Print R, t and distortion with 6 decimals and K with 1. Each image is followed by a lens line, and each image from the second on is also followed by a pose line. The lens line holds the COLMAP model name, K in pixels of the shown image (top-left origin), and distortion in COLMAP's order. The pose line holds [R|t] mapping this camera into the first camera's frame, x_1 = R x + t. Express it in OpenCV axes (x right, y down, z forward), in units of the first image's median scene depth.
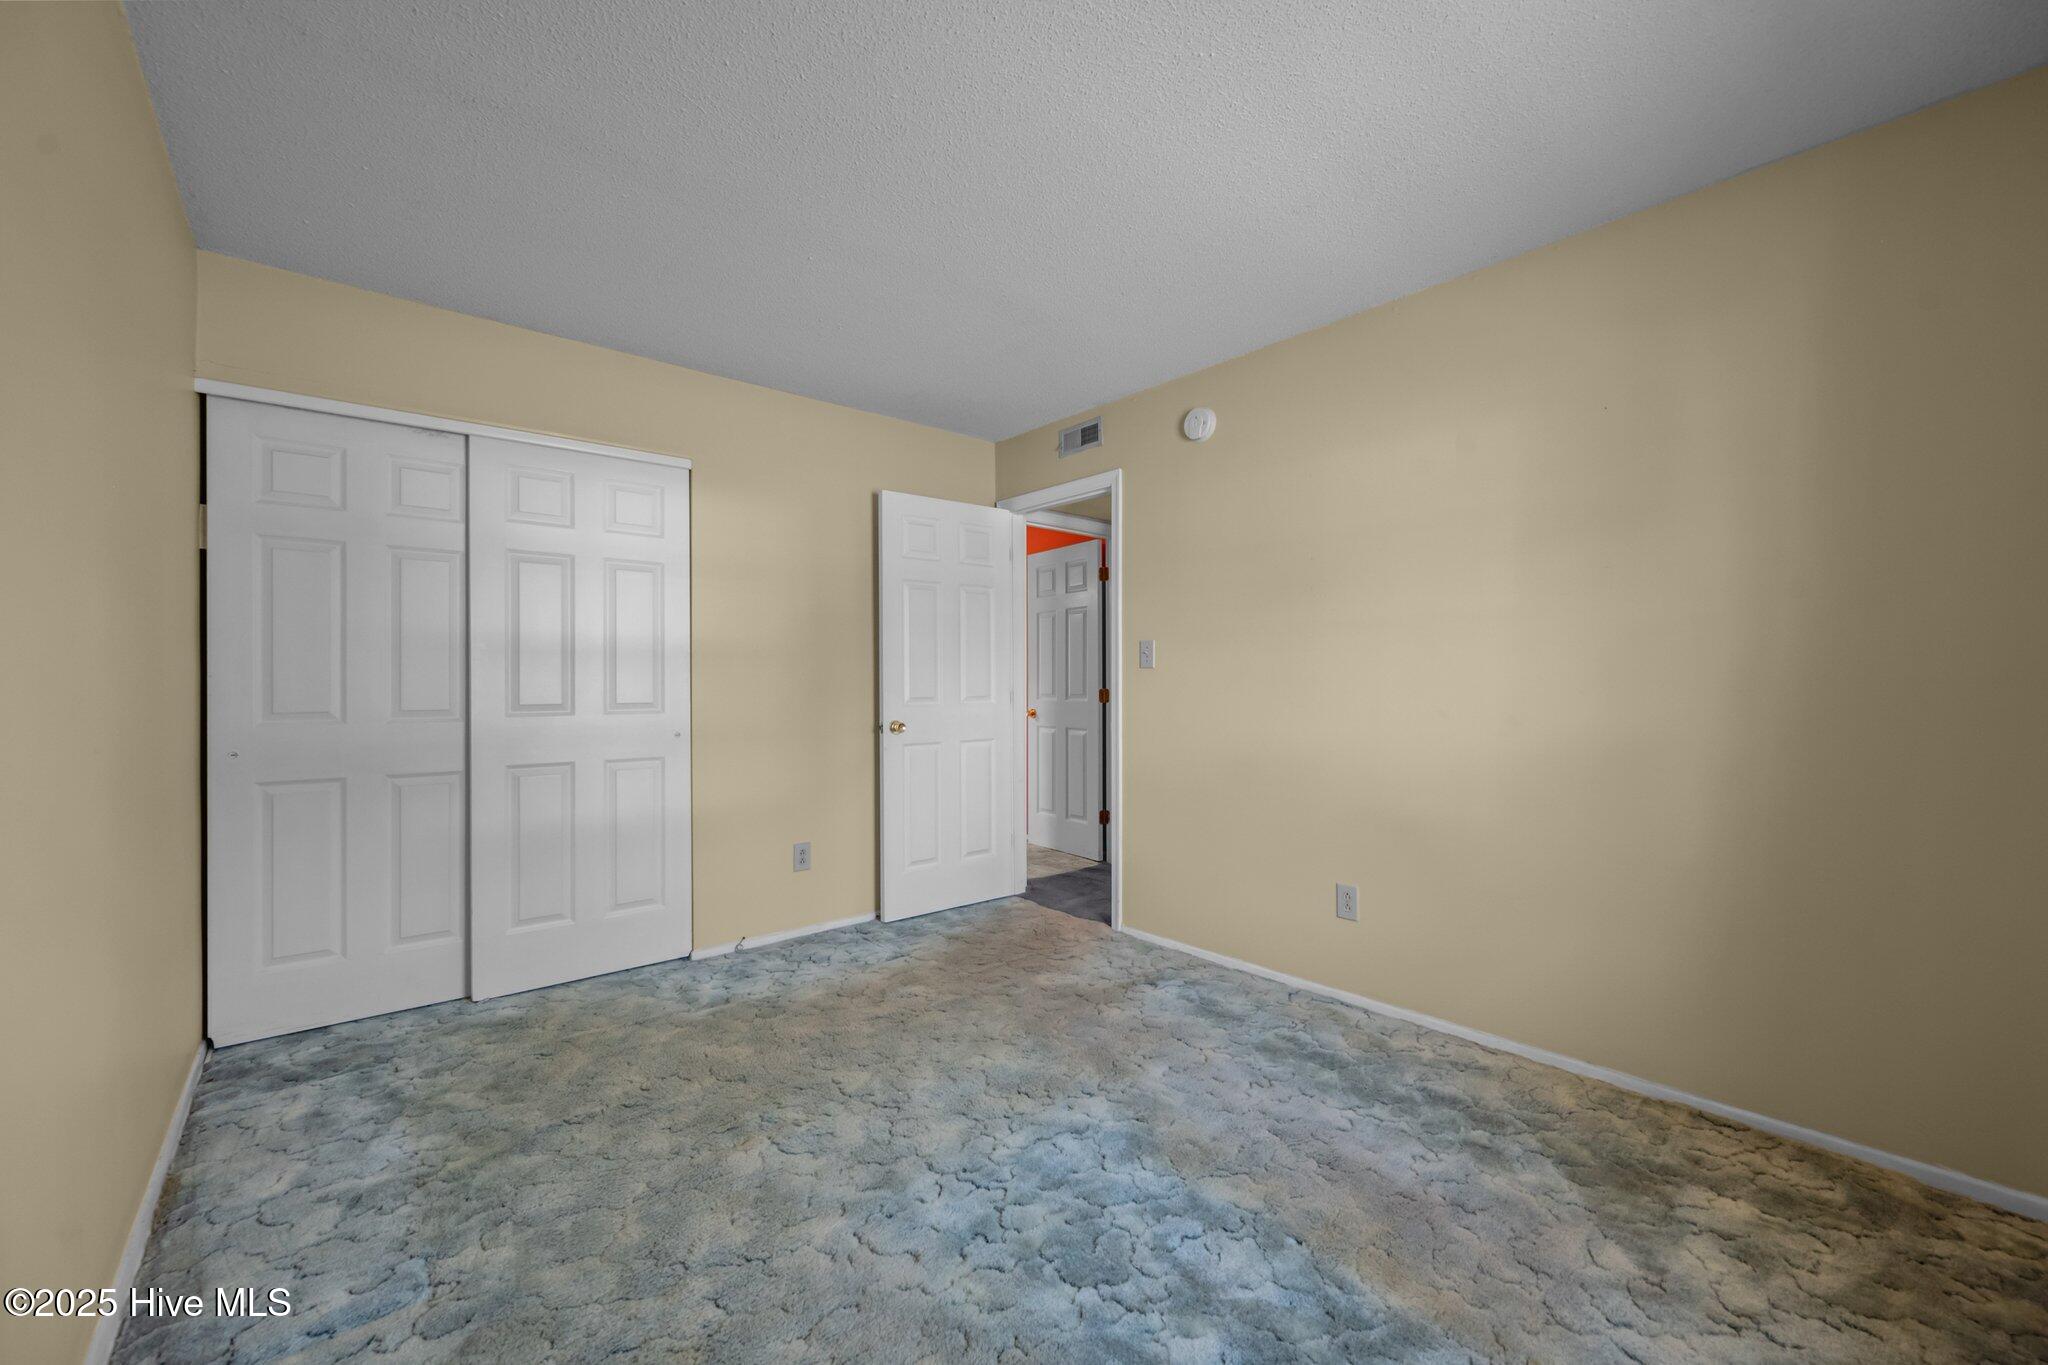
lens RADIAL K [[810.5, 0, 1022.5], [0, 810.5, 680.0], [0, 0, 1]] dist [0.001203, 0.000659]
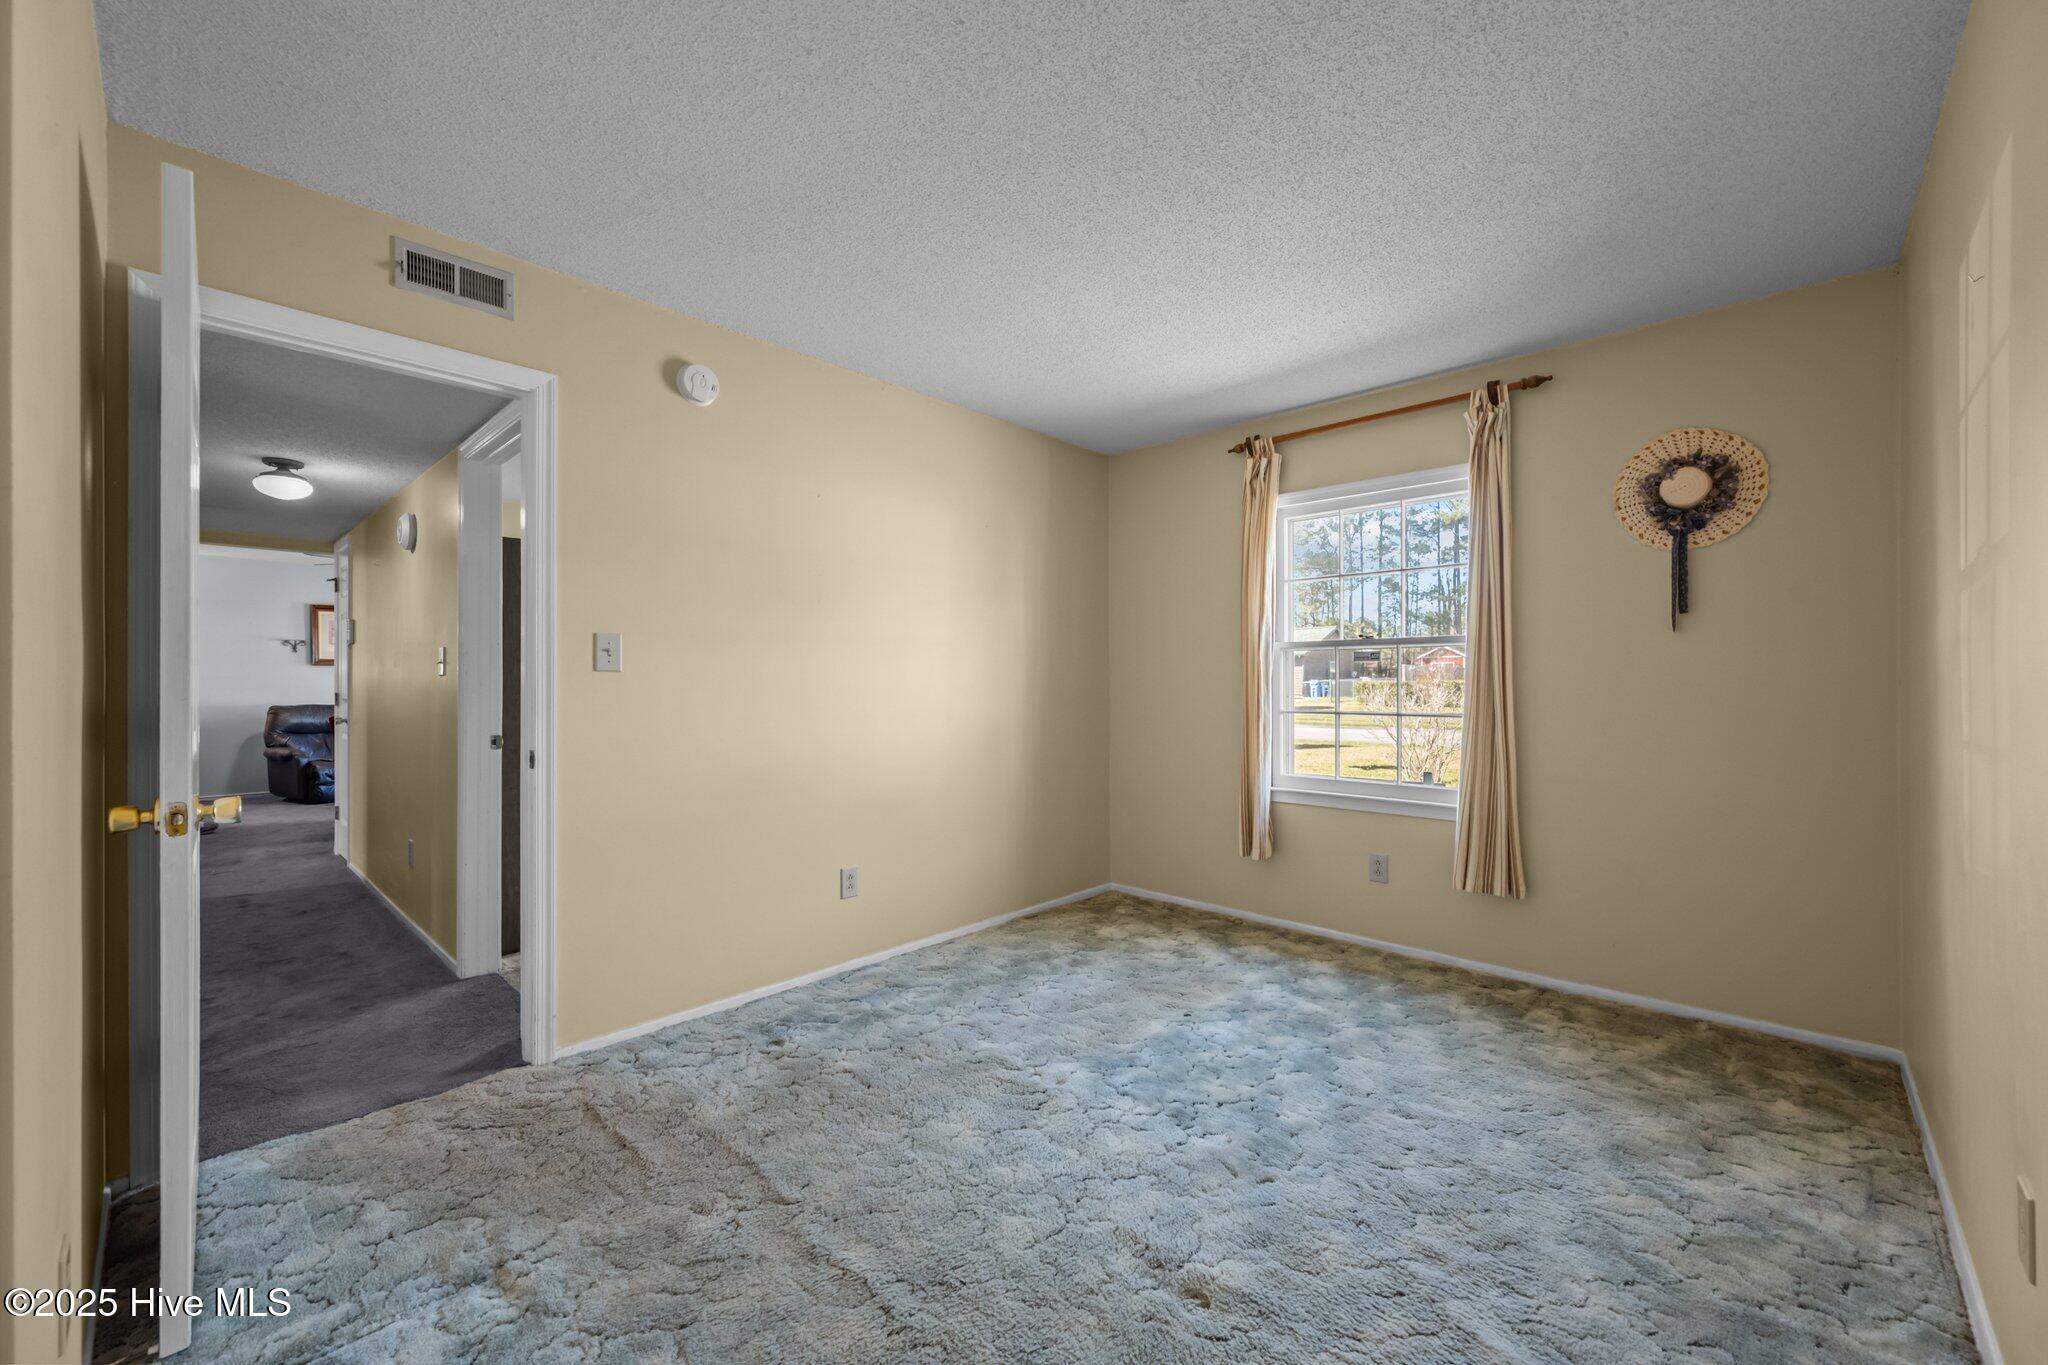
lens RADIAL K [[810.5, 0, 1032.4], [0, 810.5, 687.3], [0, 0, 1]] dist [0.001203, 0.000659]
pose [[-0.109303, 0.000431, 0.994008, -0.917527], [-0.000428, 1.000000, -0.000480, -0.000480], [-0.994008, -0.000478, -0.109302, 1.044668]]
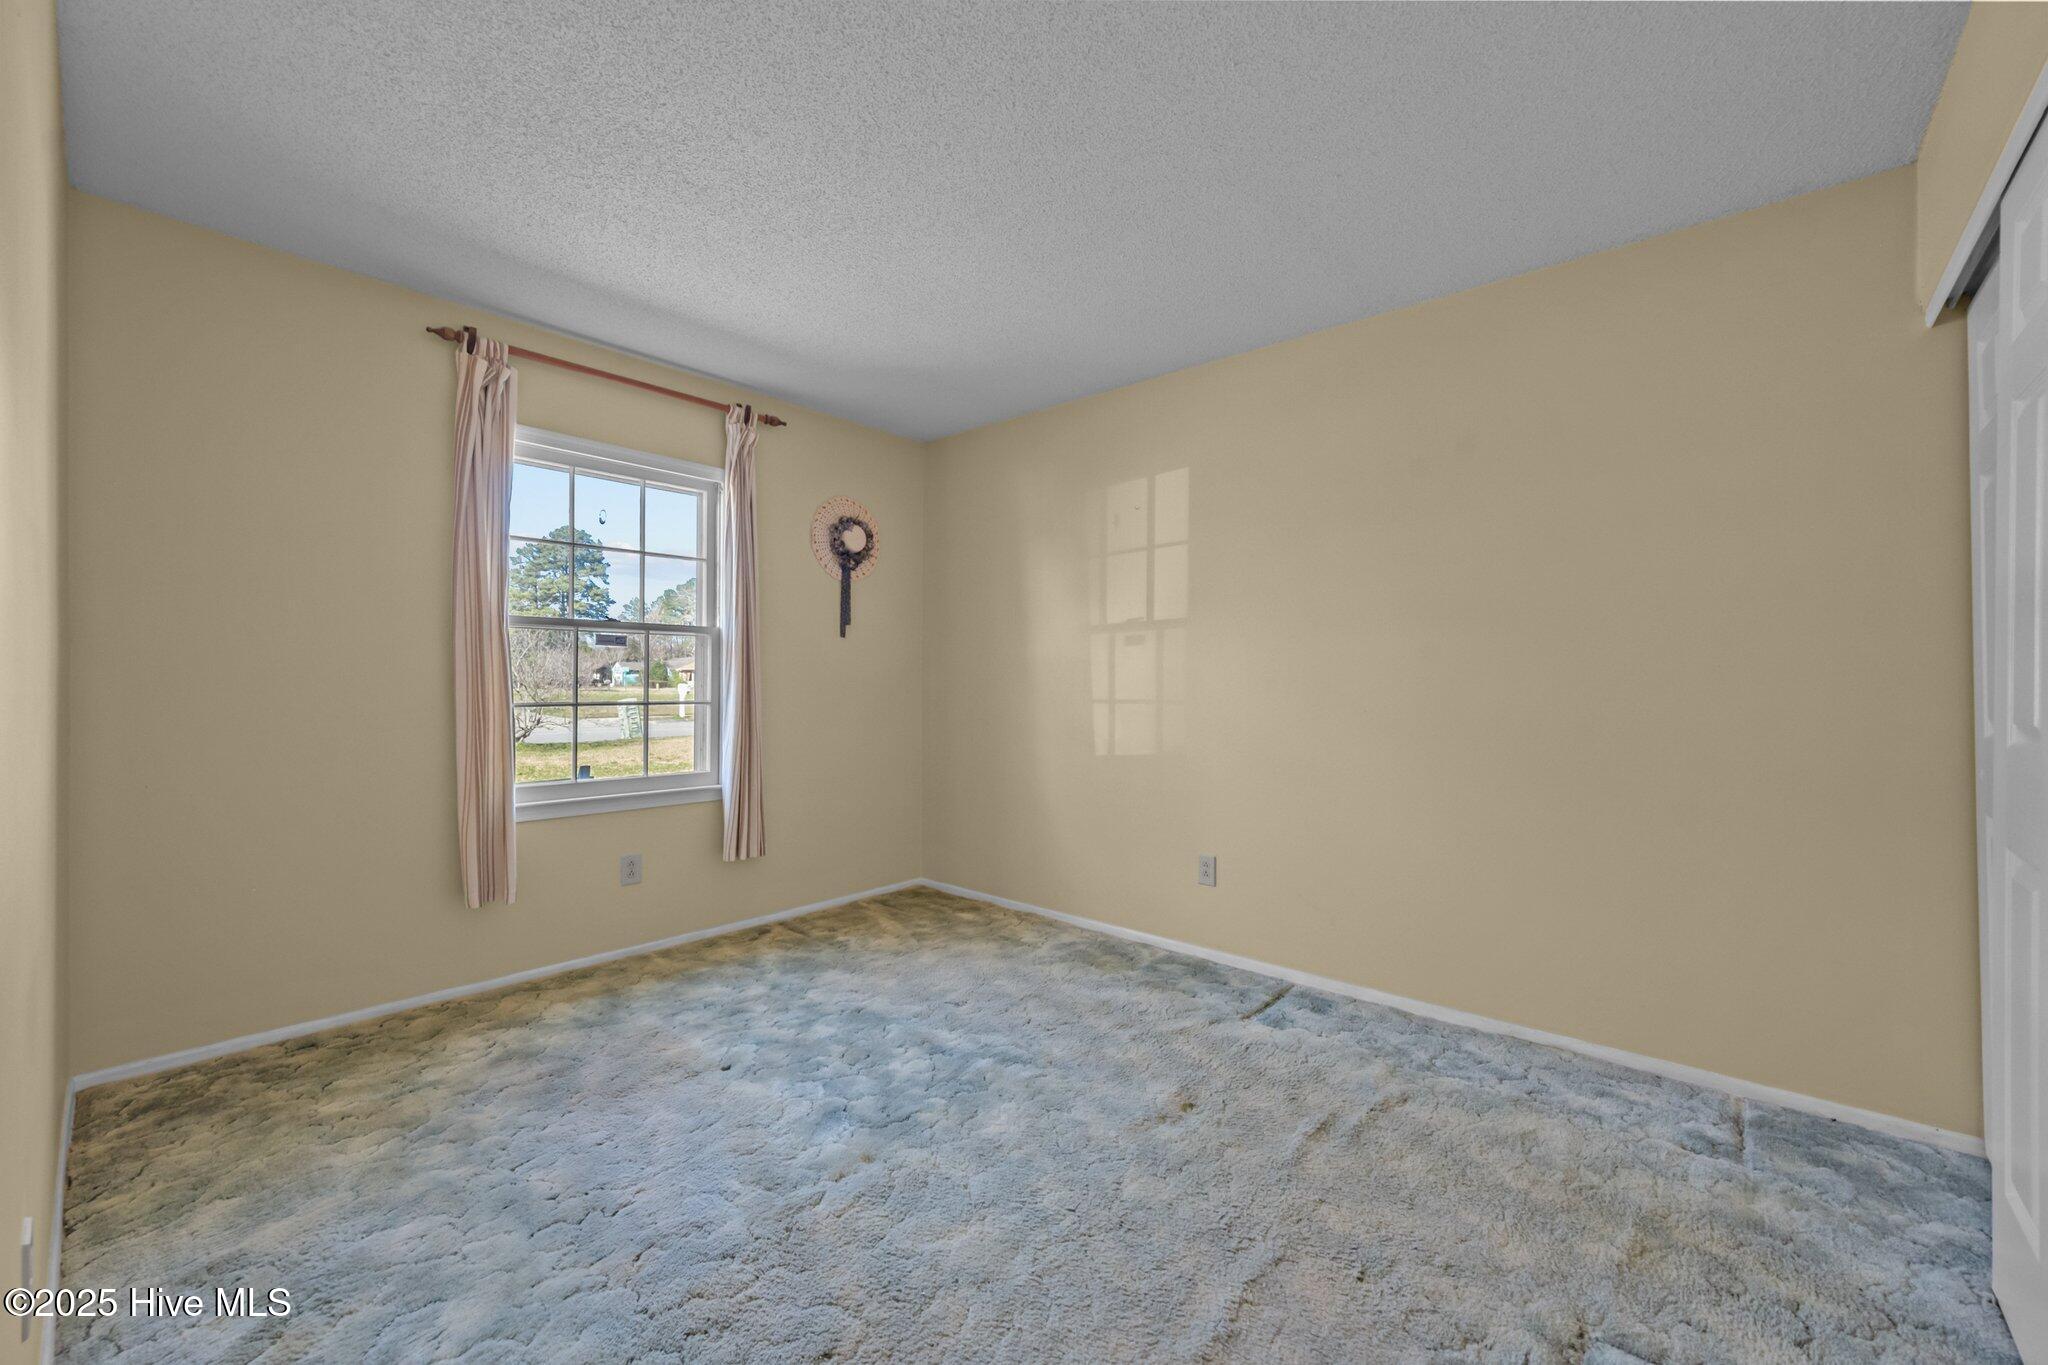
lens RADIAL K [[810.5, 0, 1027.3], [0, 810.5, 683.1], [0, 0, 1]] dist [0.001203, 0.000659]
pose [[-0.989766, -0.001153, -0.142695, 0.010358], [-0.001545, 0.999995, 0.002640, 0.007605], [0.142691, 0.002833, -0.989763, 1.708855]]
